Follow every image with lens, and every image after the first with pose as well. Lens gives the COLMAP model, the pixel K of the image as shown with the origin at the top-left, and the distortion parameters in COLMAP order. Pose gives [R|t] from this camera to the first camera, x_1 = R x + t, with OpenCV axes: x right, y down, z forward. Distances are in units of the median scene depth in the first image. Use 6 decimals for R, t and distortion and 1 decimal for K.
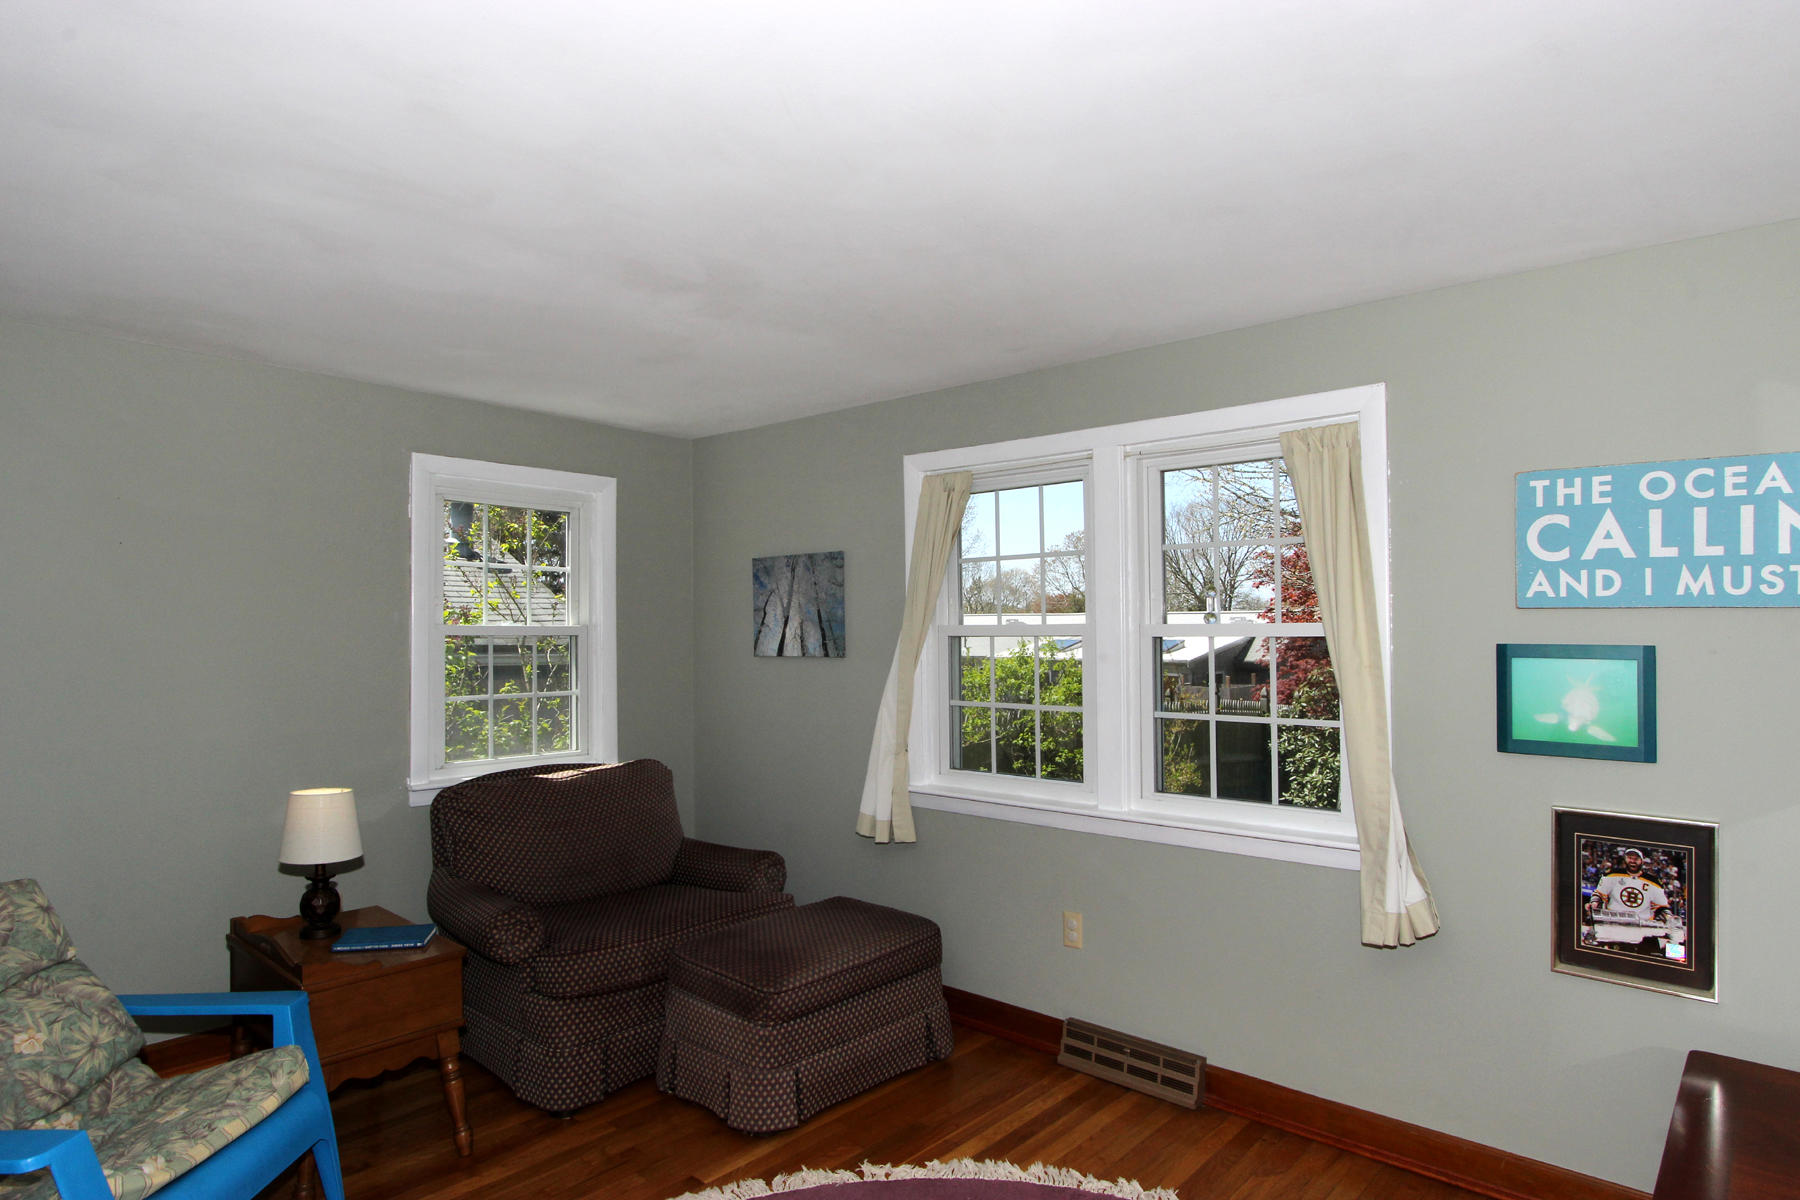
lens RADIAL K [[1033.9, 0, 903.5], [0, 1033.9, 597.1], [0, 0, 1]] dist [-0.002636, 0.000449]
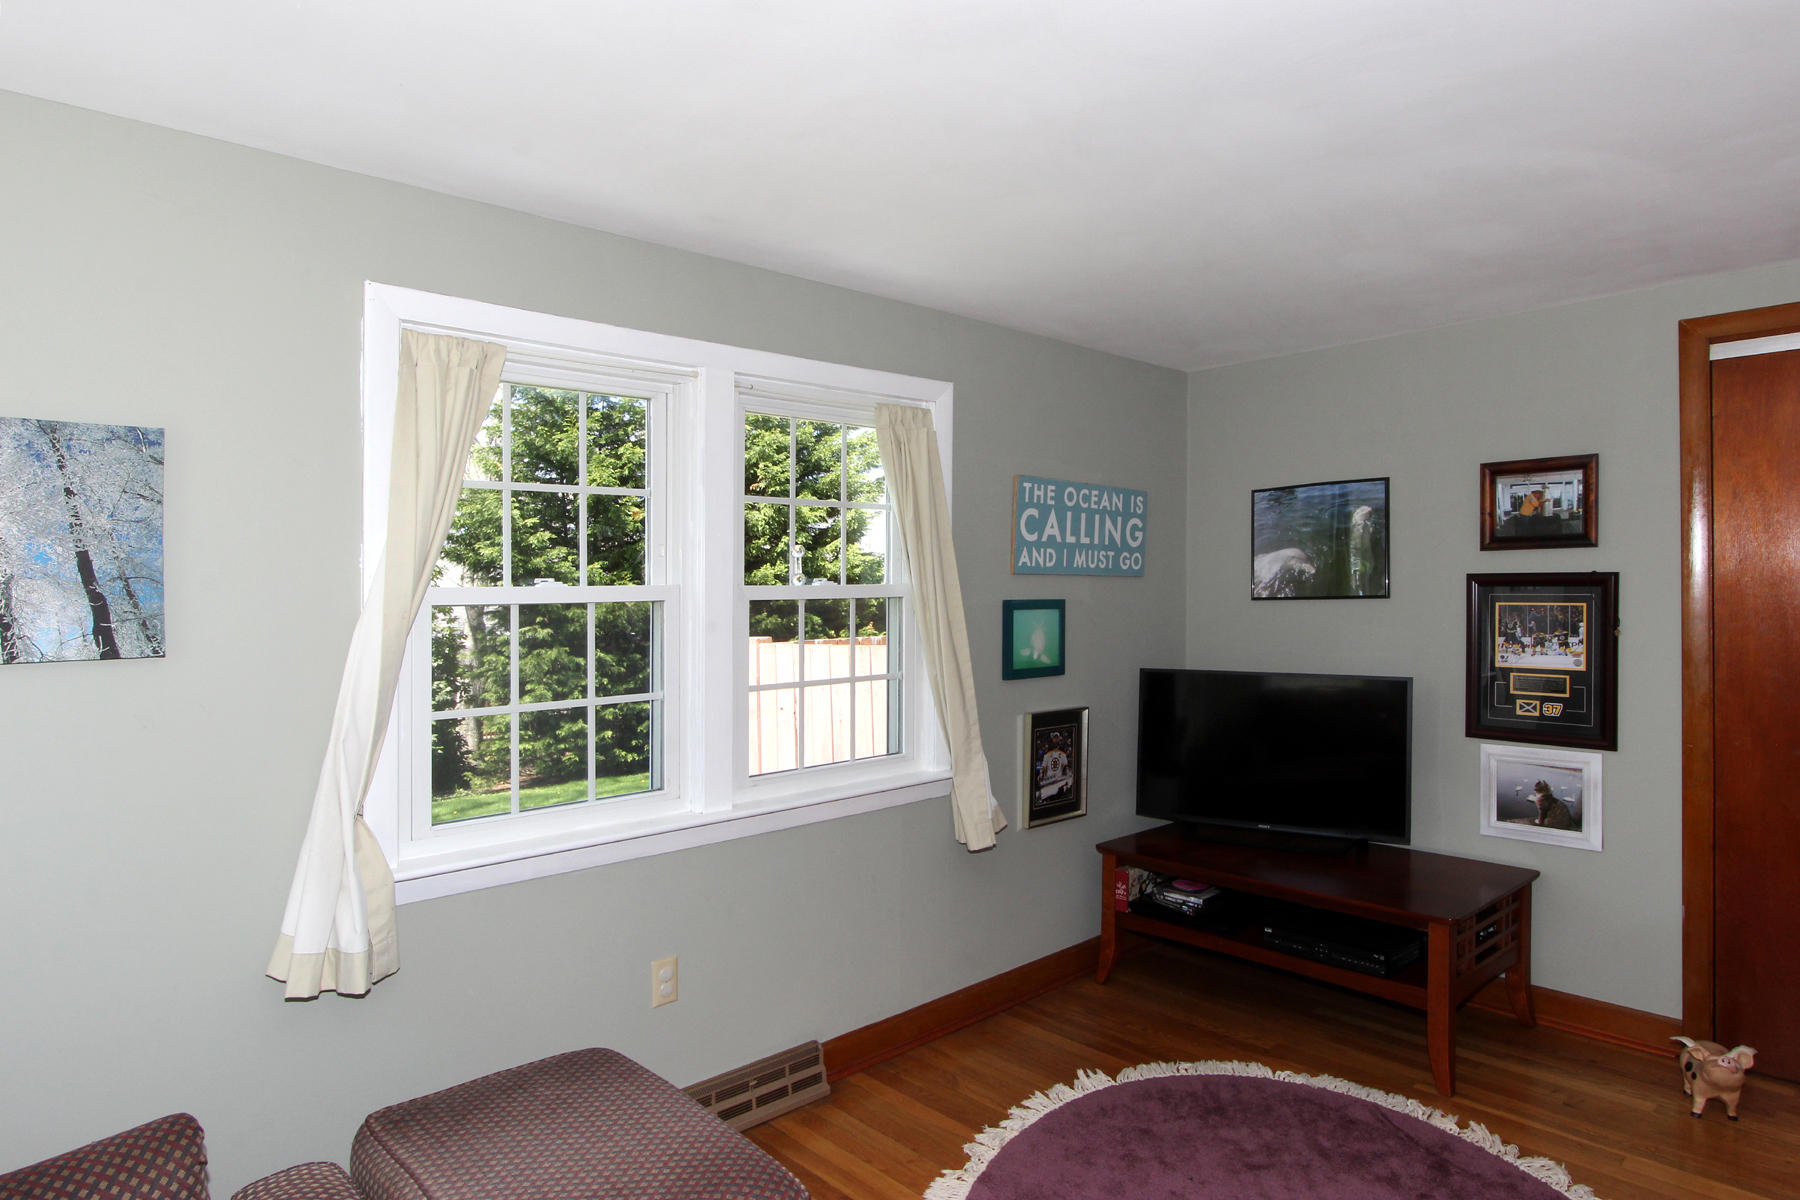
lens RADIAL K [[1033.9, 0, 903.0], [0, 1033.9, 609.4], [0, 0, 1]] dist [-0.002636, 0.000449]
pose [[0.106289, -0.004047, 0.994327, -0.820745], [-0.006571, 0.999967, 0.004772, 0.054670], [-0.994314, -0.007041, 0.106259, 1.041319]]
